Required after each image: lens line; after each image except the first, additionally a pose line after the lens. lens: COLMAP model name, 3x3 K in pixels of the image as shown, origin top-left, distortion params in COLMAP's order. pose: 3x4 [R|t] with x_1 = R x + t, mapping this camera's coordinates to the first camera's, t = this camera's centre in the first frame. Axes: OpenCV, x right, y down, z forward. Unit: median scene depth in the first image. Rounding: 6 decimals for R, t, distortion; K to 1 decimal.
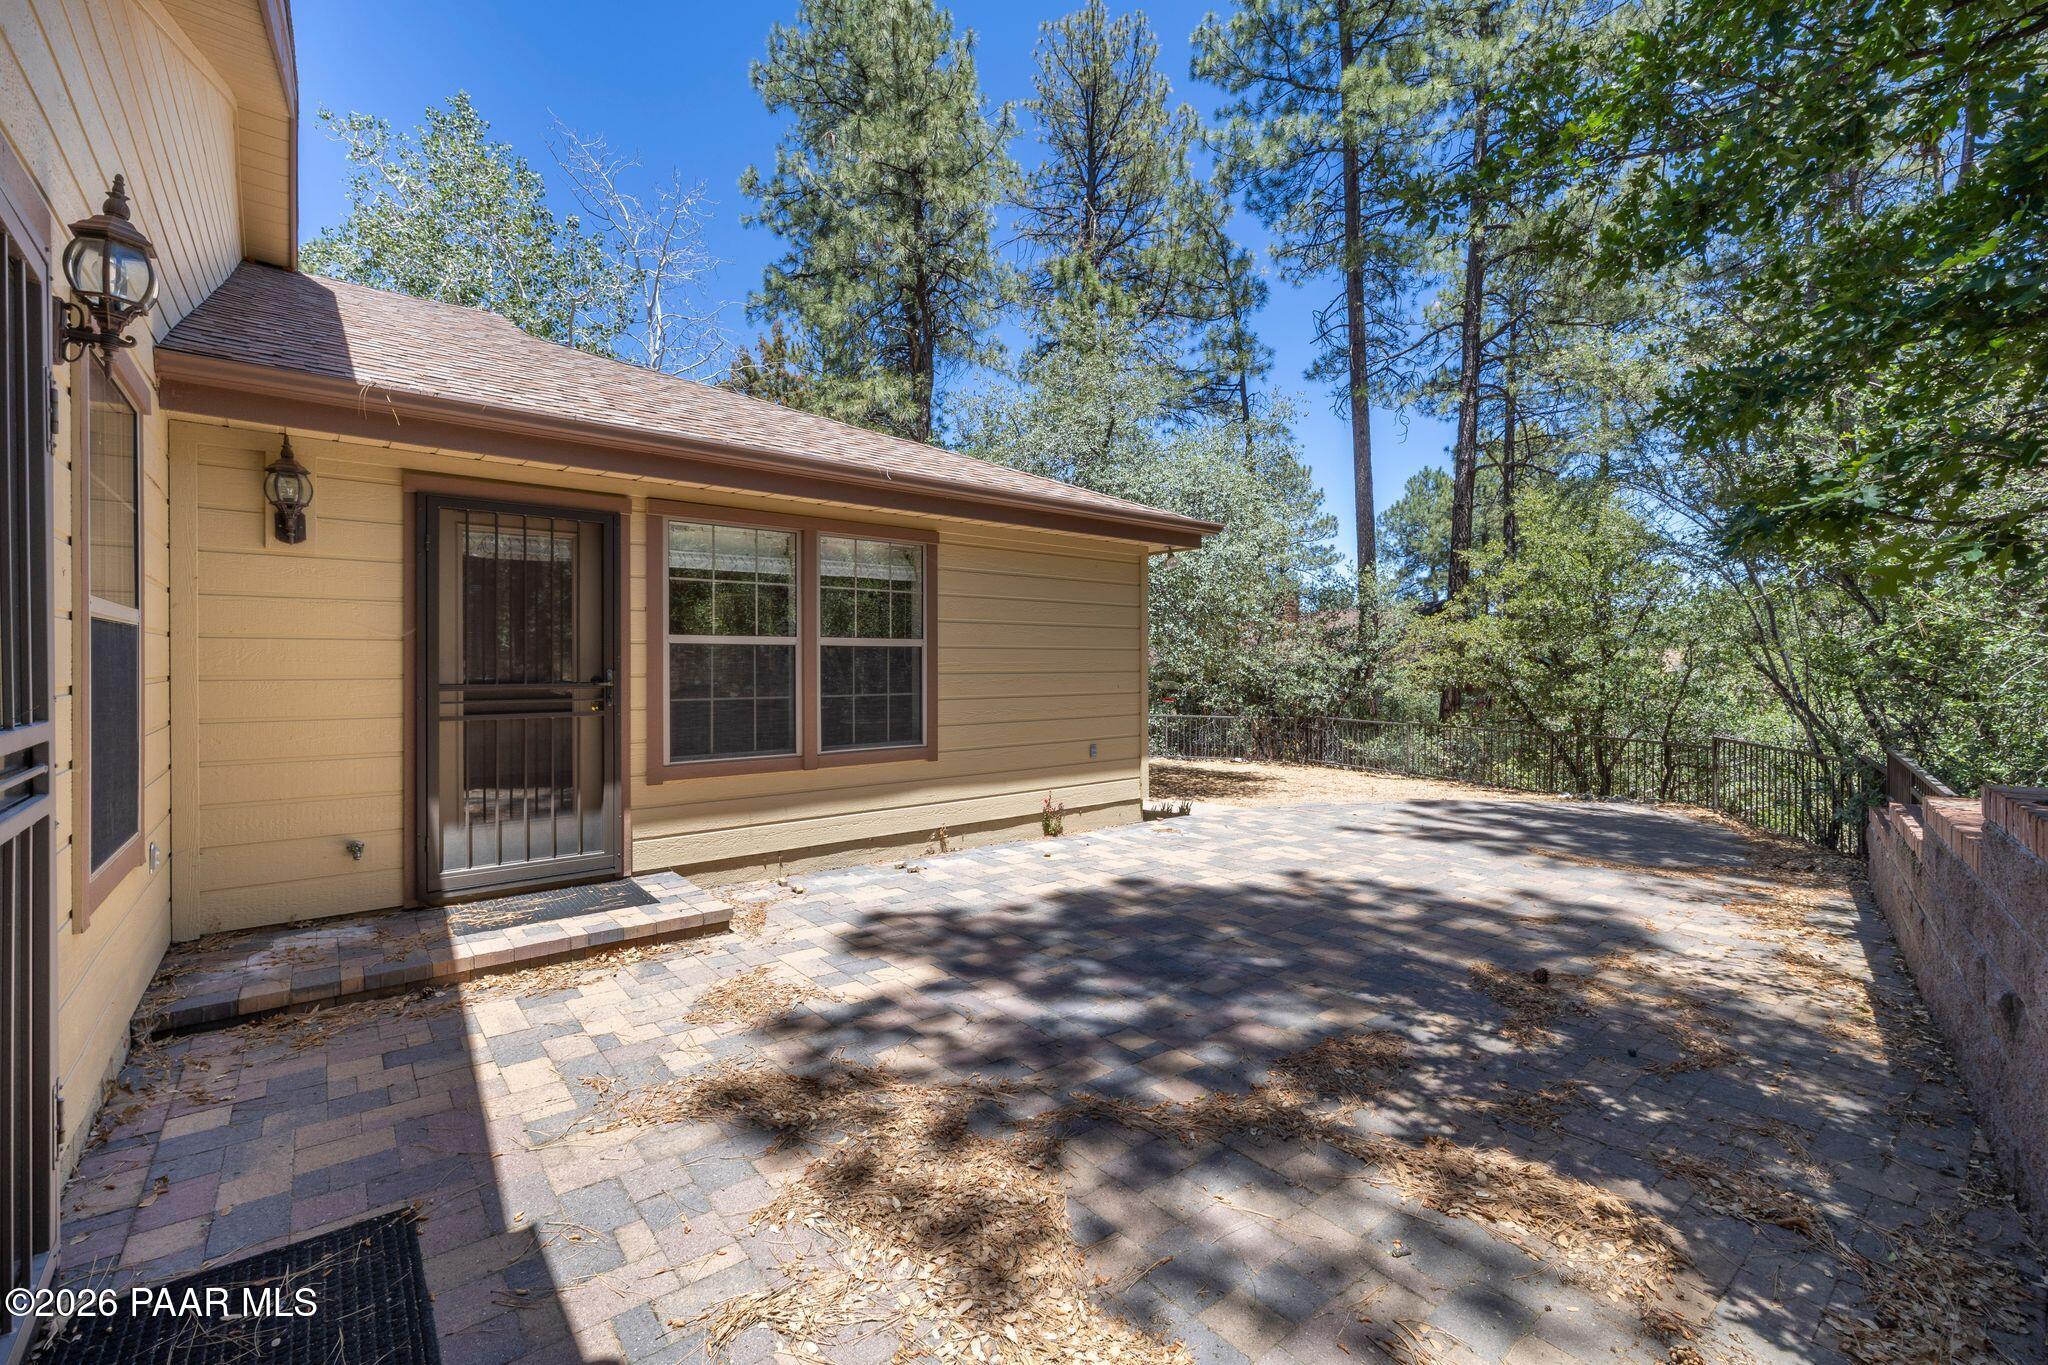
lens RADIAL K [[871.3, 0, 1029.8], [0, 871.3, 675.2], [0, 0, 1]] dist [0.001529, 0.000293]
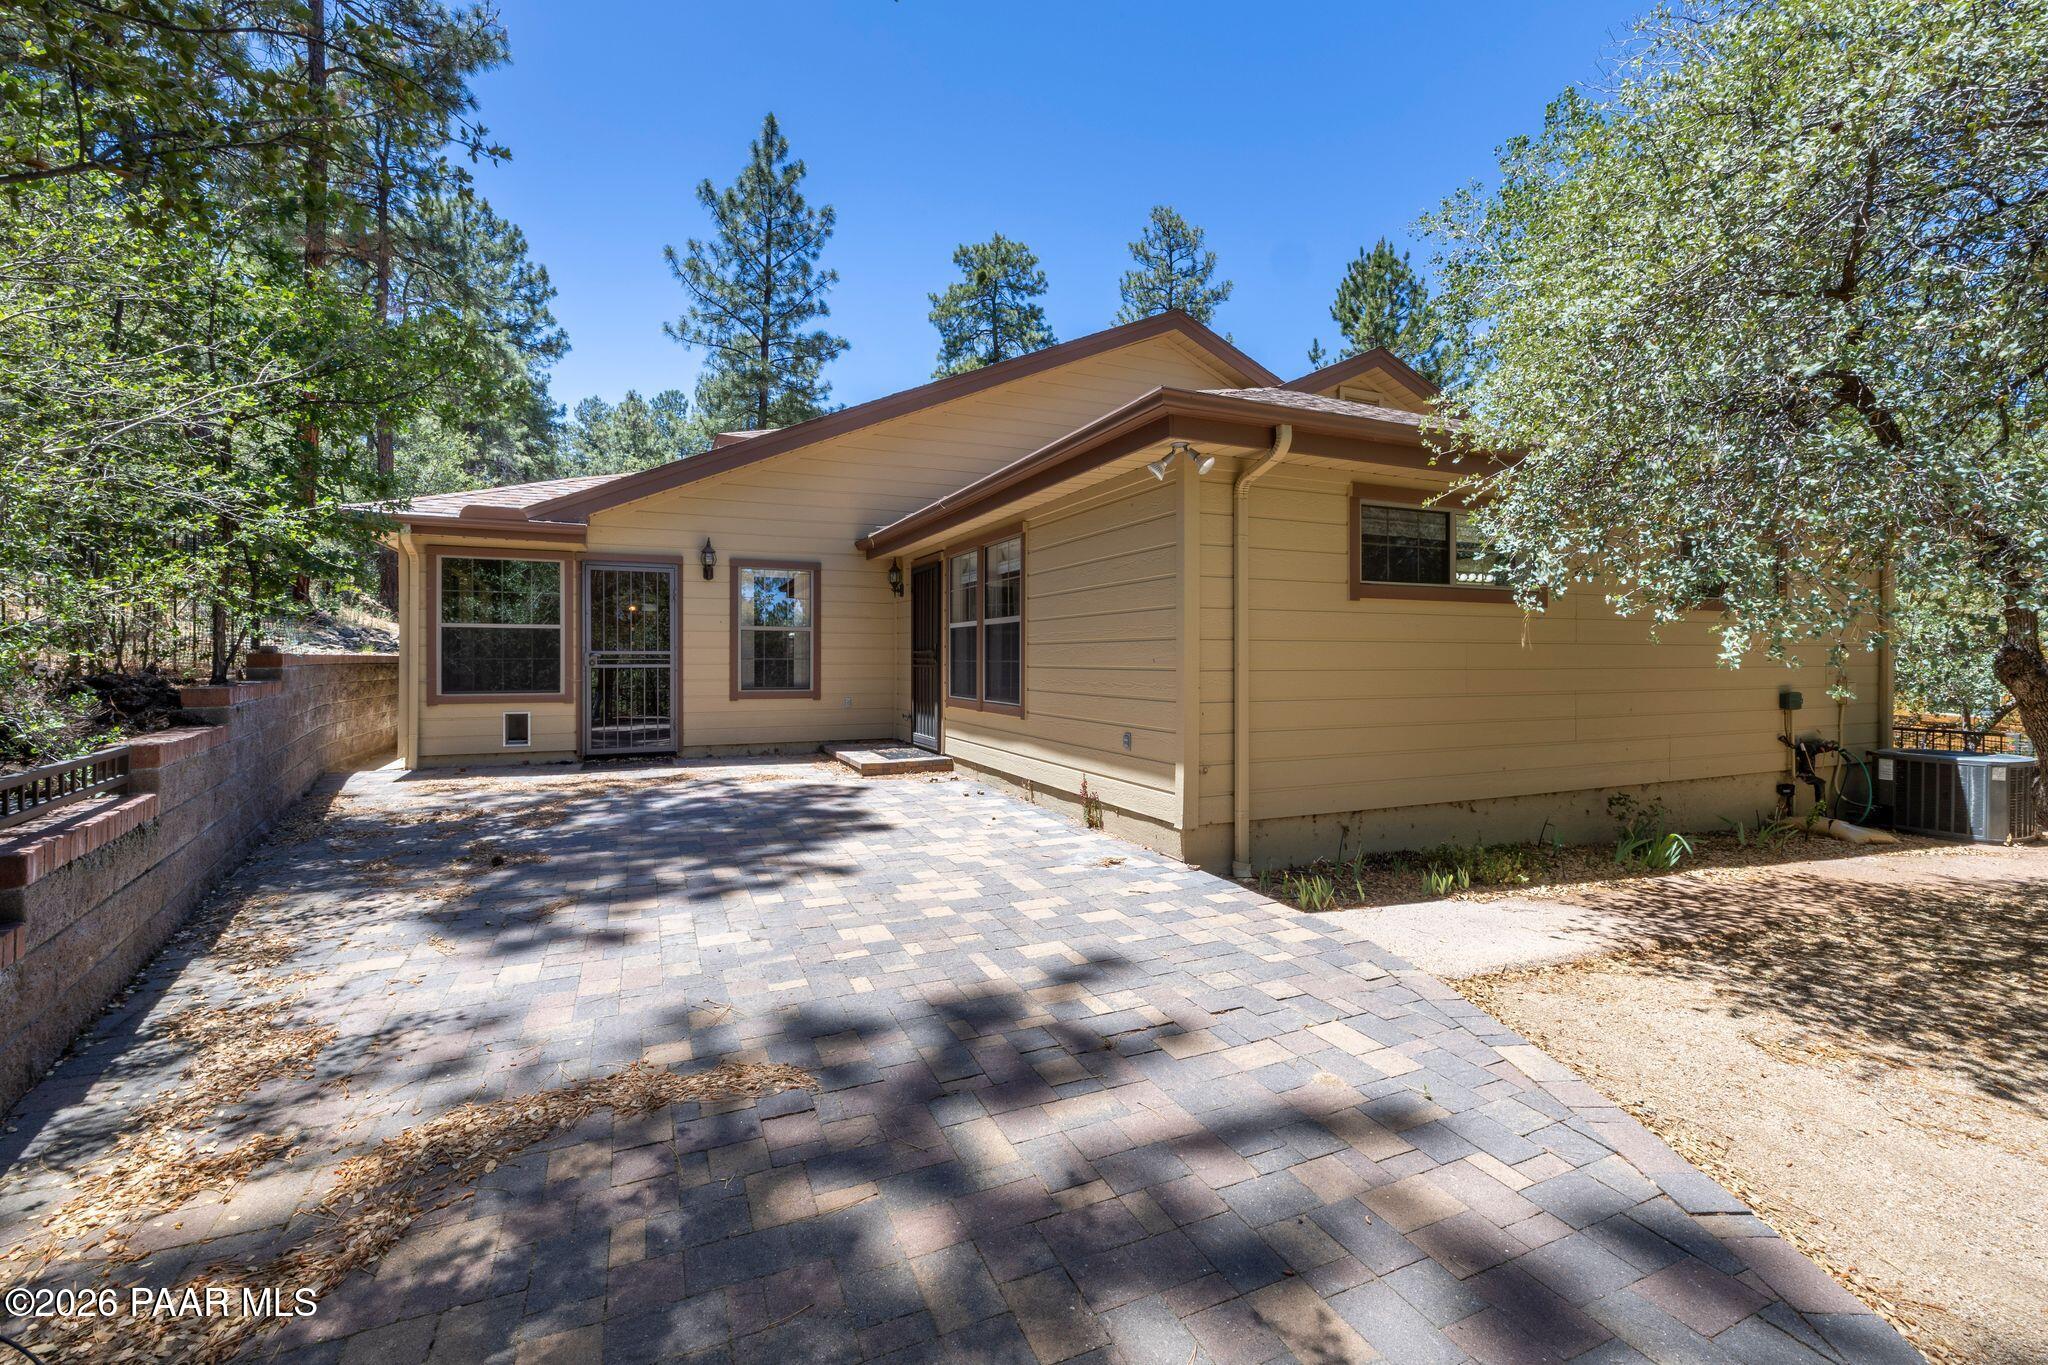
lens RADIAL K [[871.3, 0, 1027.6], [0, 871.3, 673.3], [0, 0, 1]] dist [0.001529, 0.000293]
pose [[-0.262262, 0.006418, -0.964975, 0.915154], [-0.005694, 0.999950, 0.008198, 0.019814], [0.964980, 0.007645, -0.262212, 1.177572]]
